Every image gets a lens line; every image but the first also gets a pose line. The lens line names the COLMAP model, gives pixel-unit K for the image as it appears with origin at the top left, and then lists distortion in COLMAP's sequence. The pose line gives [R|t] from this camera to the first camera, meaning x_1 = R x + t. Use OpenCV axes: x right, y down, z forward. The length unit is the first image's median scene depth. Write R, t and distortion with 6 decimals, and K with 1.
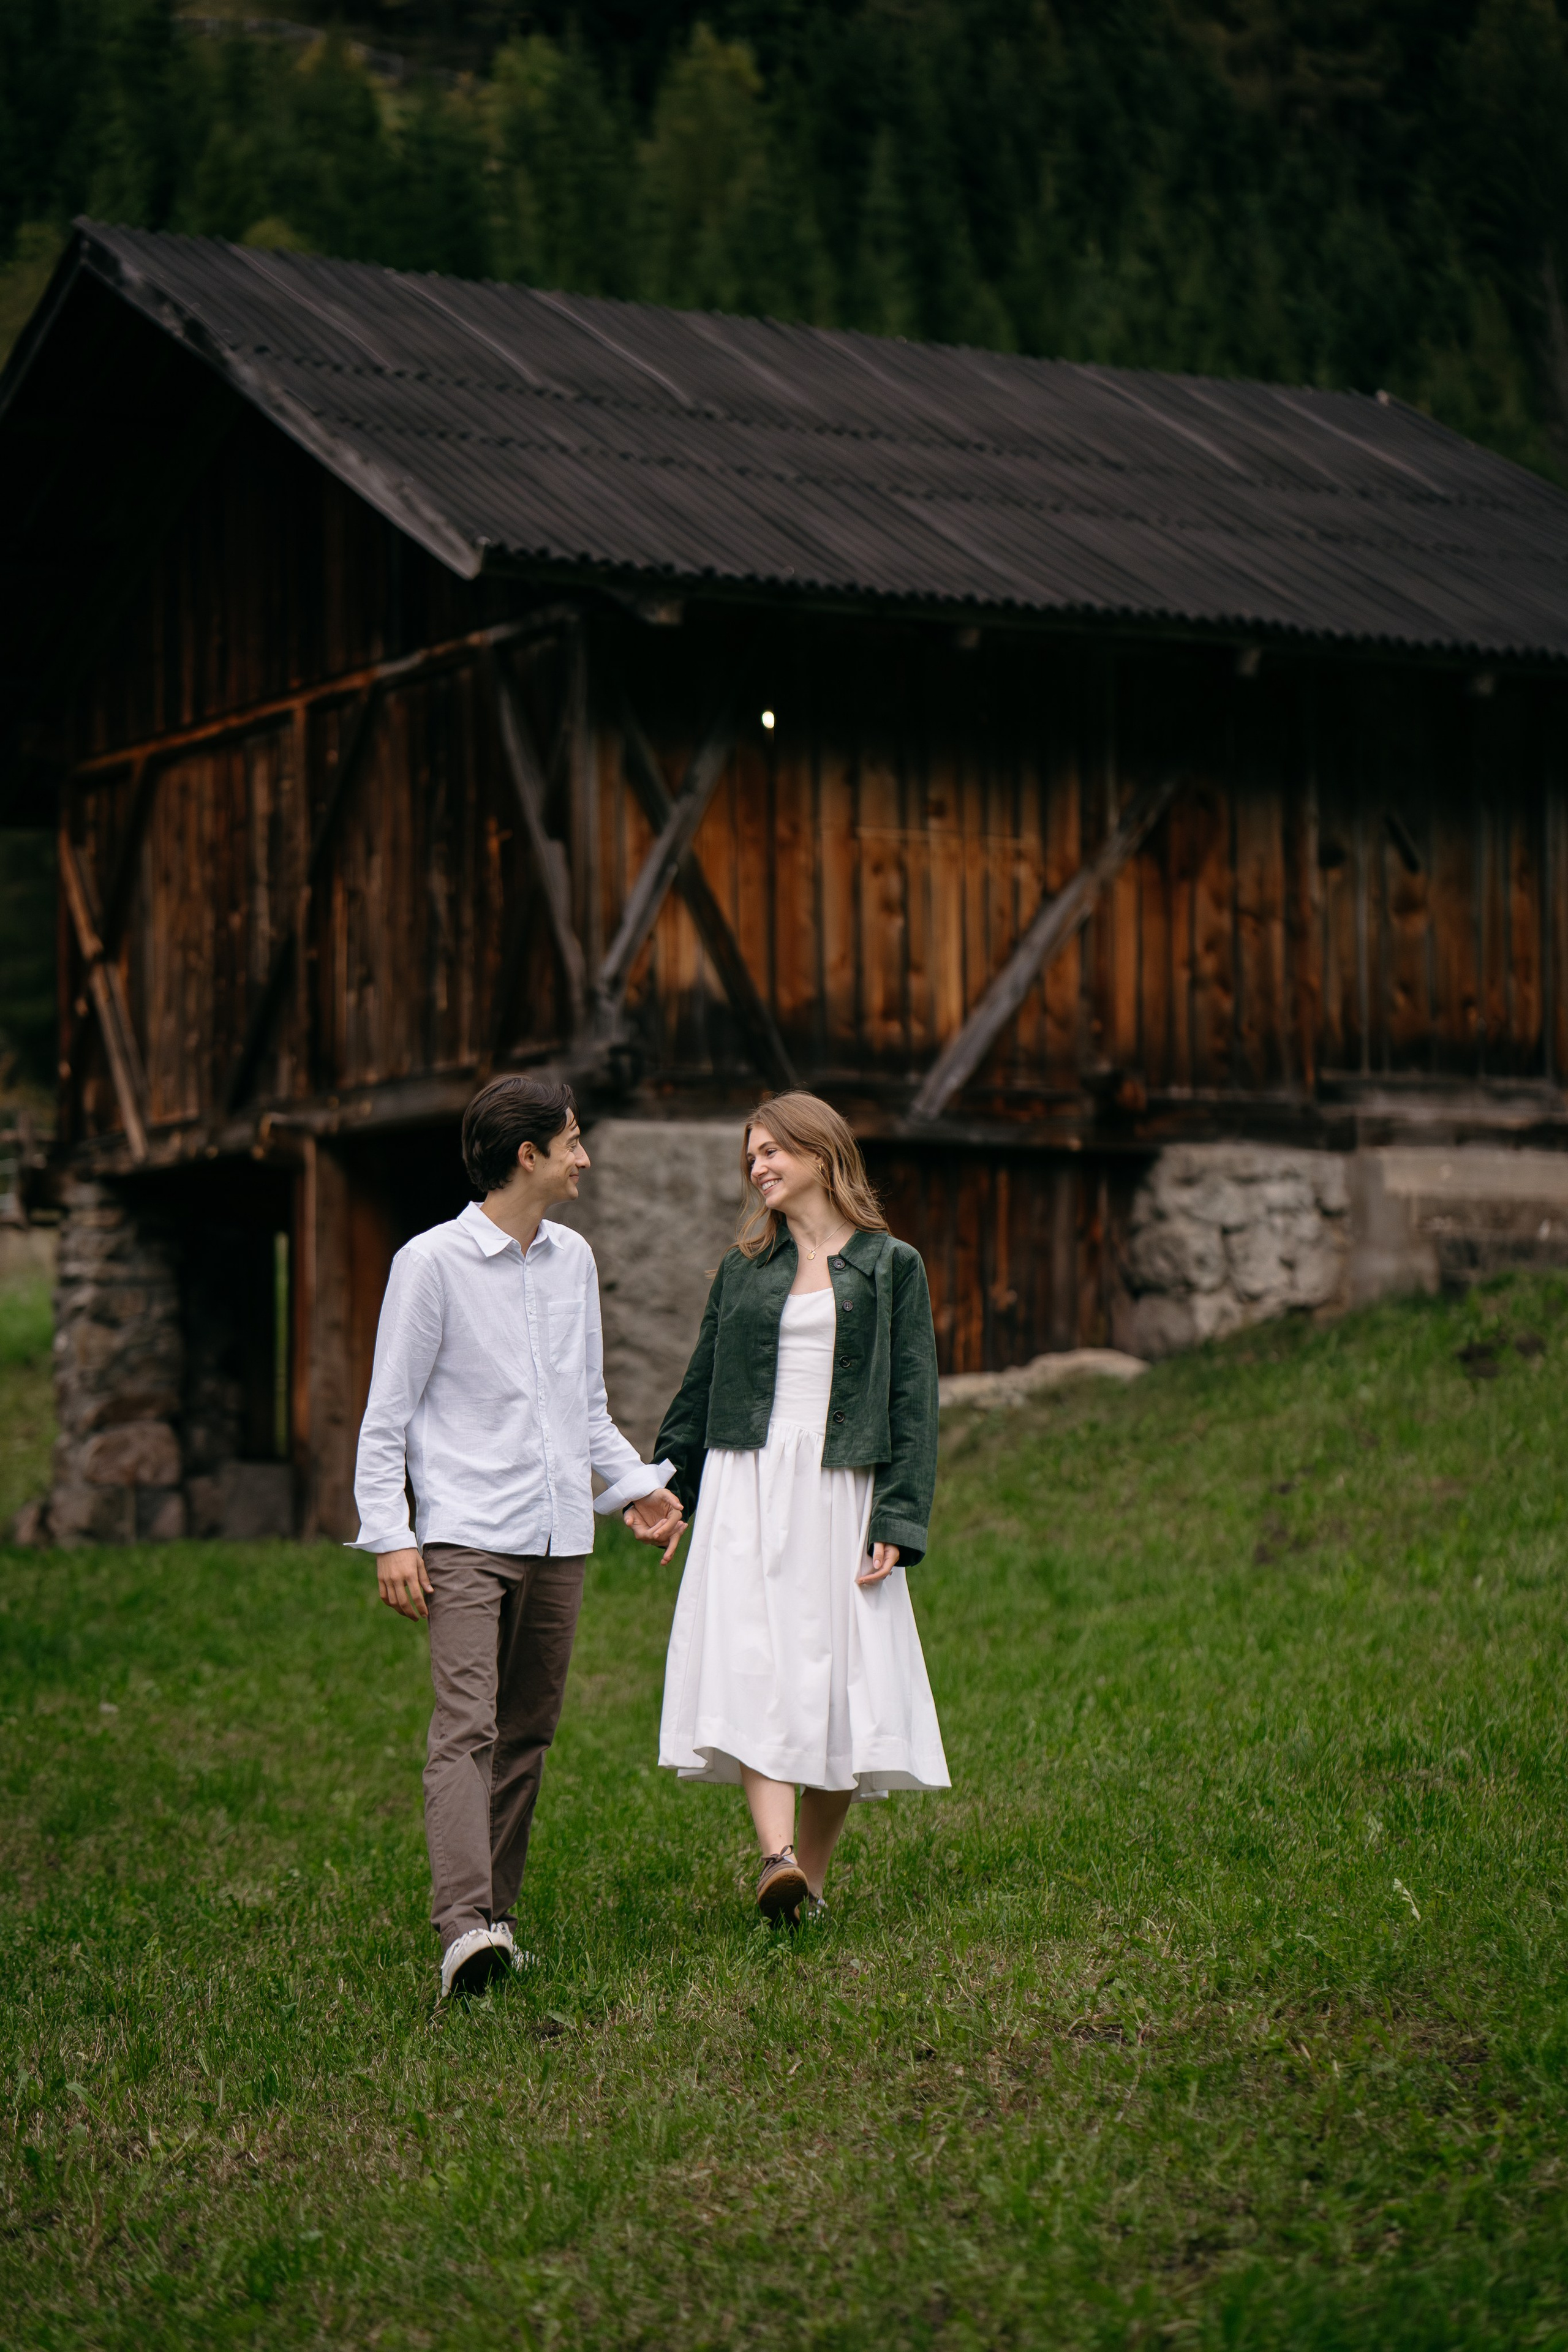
lens RADIAL K [[5548.9, 0, 750.0], [0, 5548.9, 1150.2], [0, 0, 1]] dist [0.461687, 0.000000]
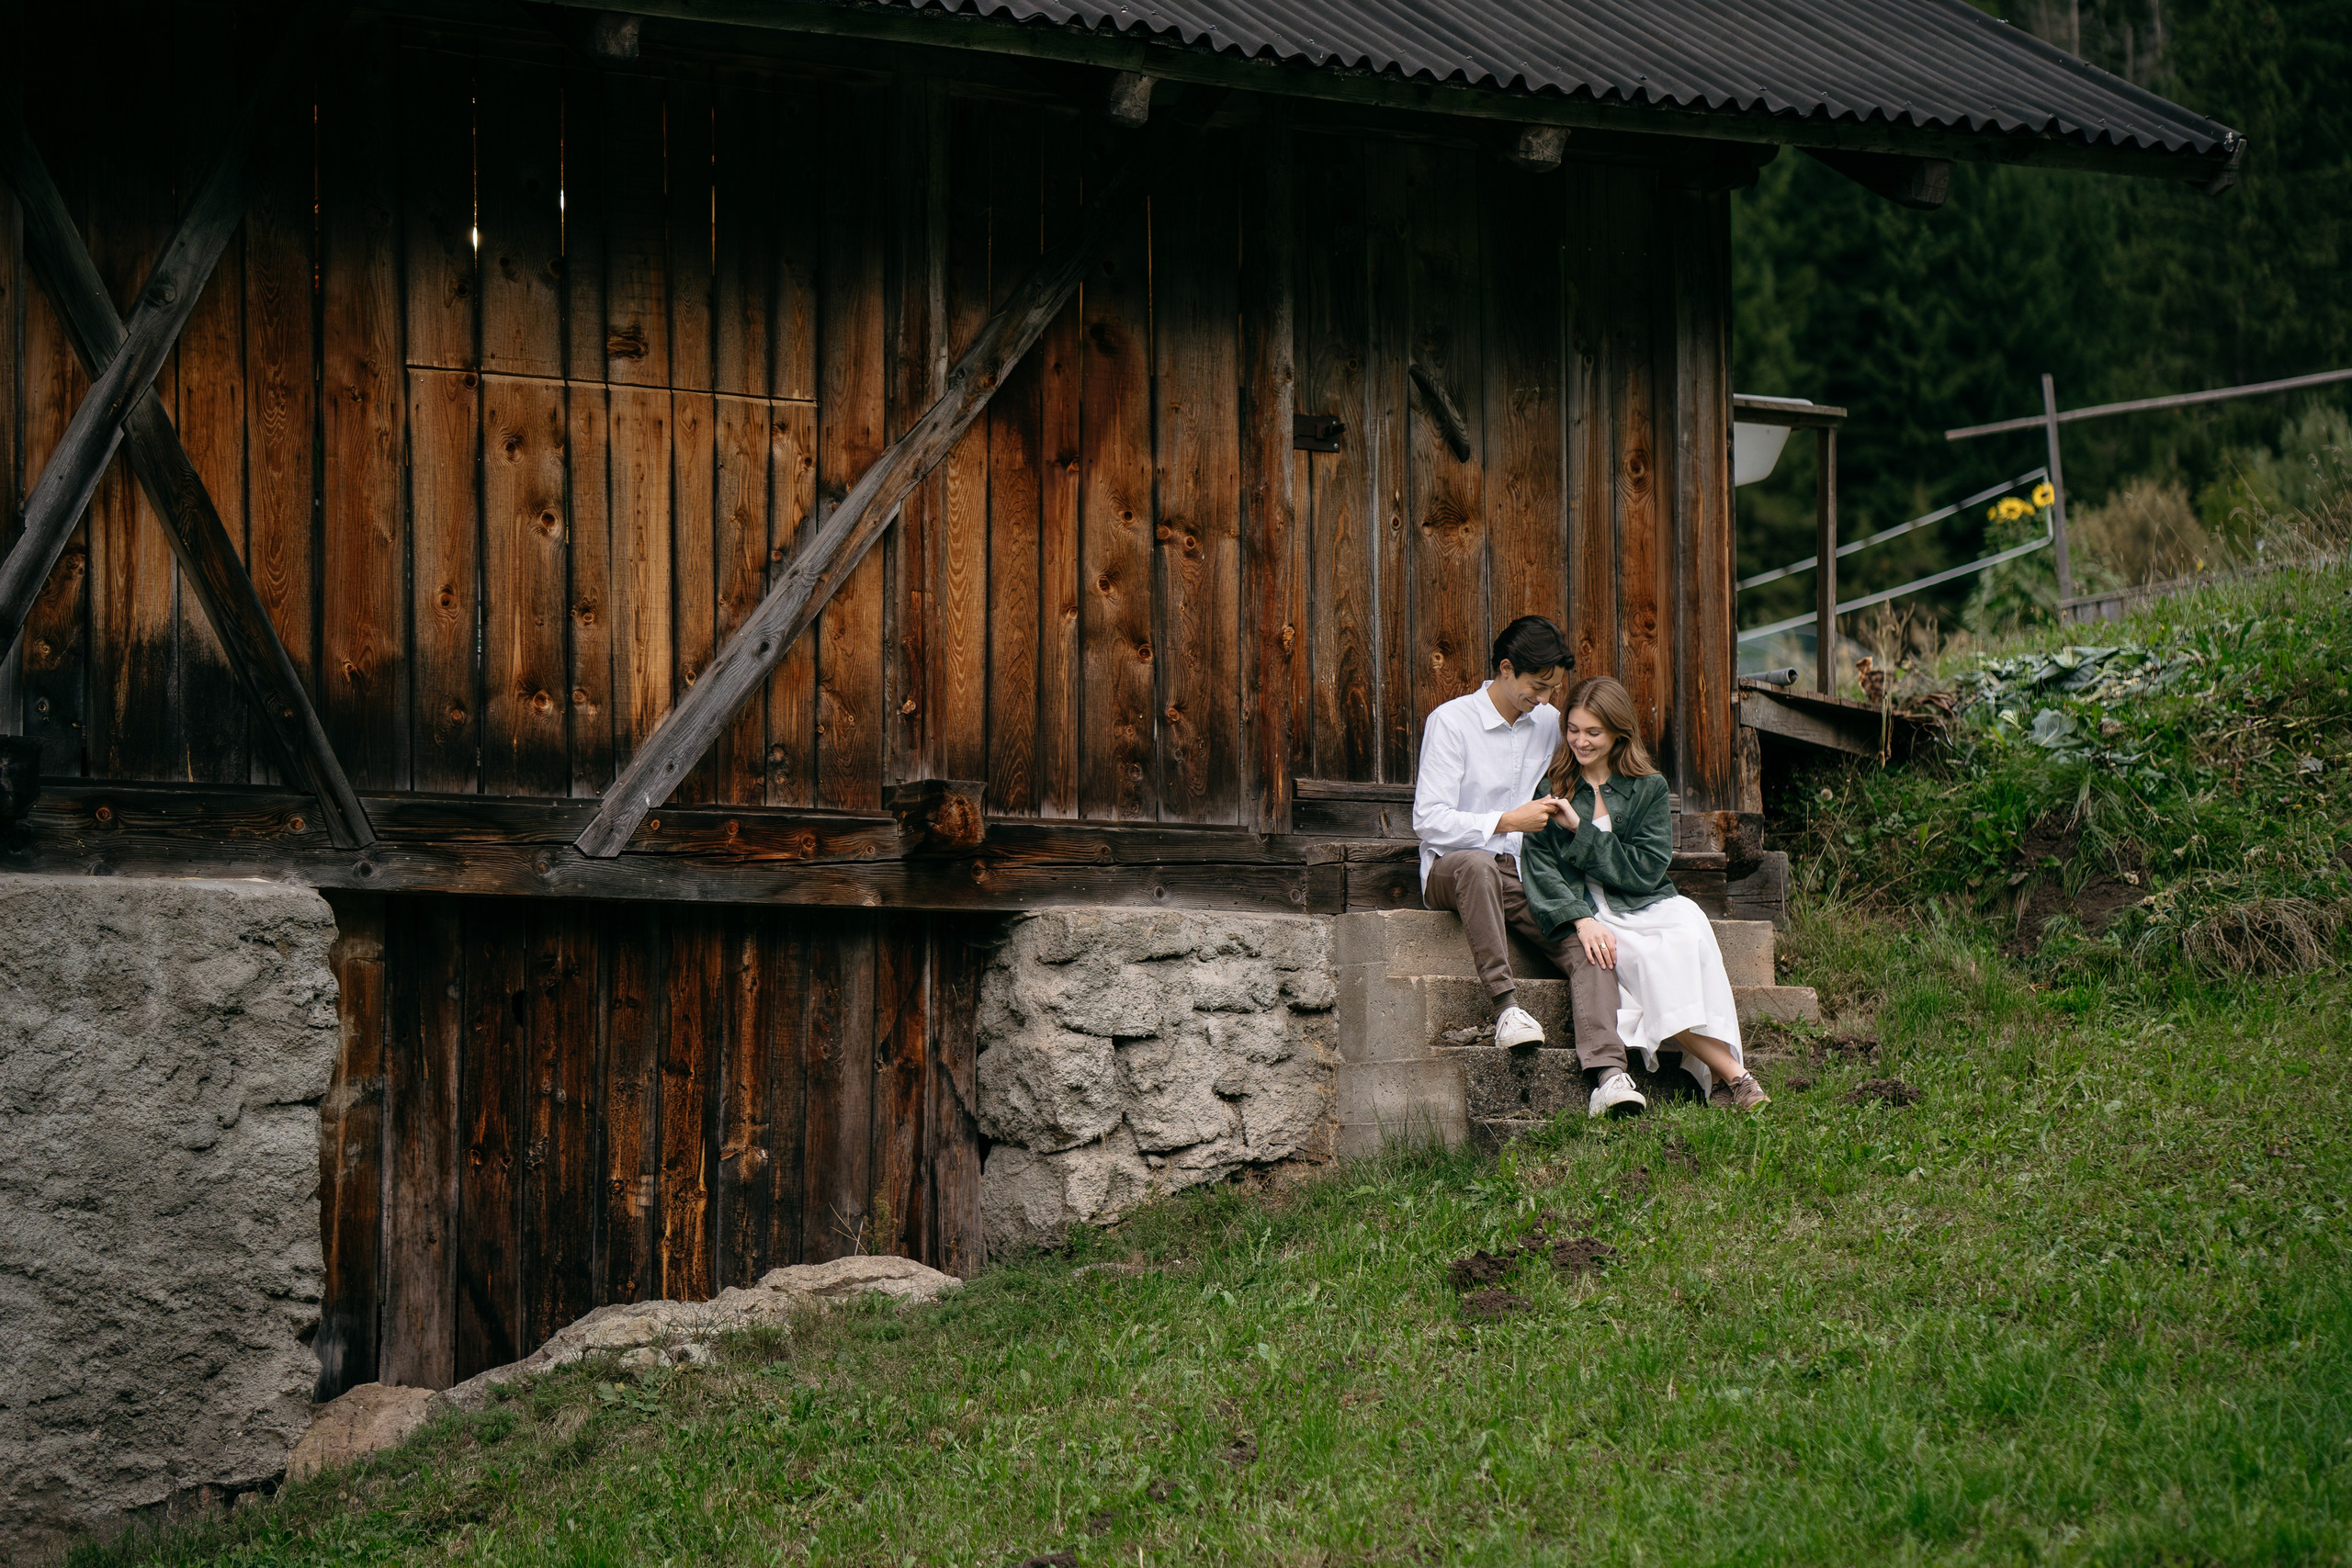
lens RADIAL K [[5548.3, 0, 1166.7], [0, 5548.3, 767.9], [0, 0, 1]] dist [0.461687, 0.000000]
pose [[0.999857, -0.000459, -0.016889, 0.101077], [0.000284, 0.999946, -0.010372, -0.009328], [0.016893, 0.010366, 0.999804, 0.396917]]
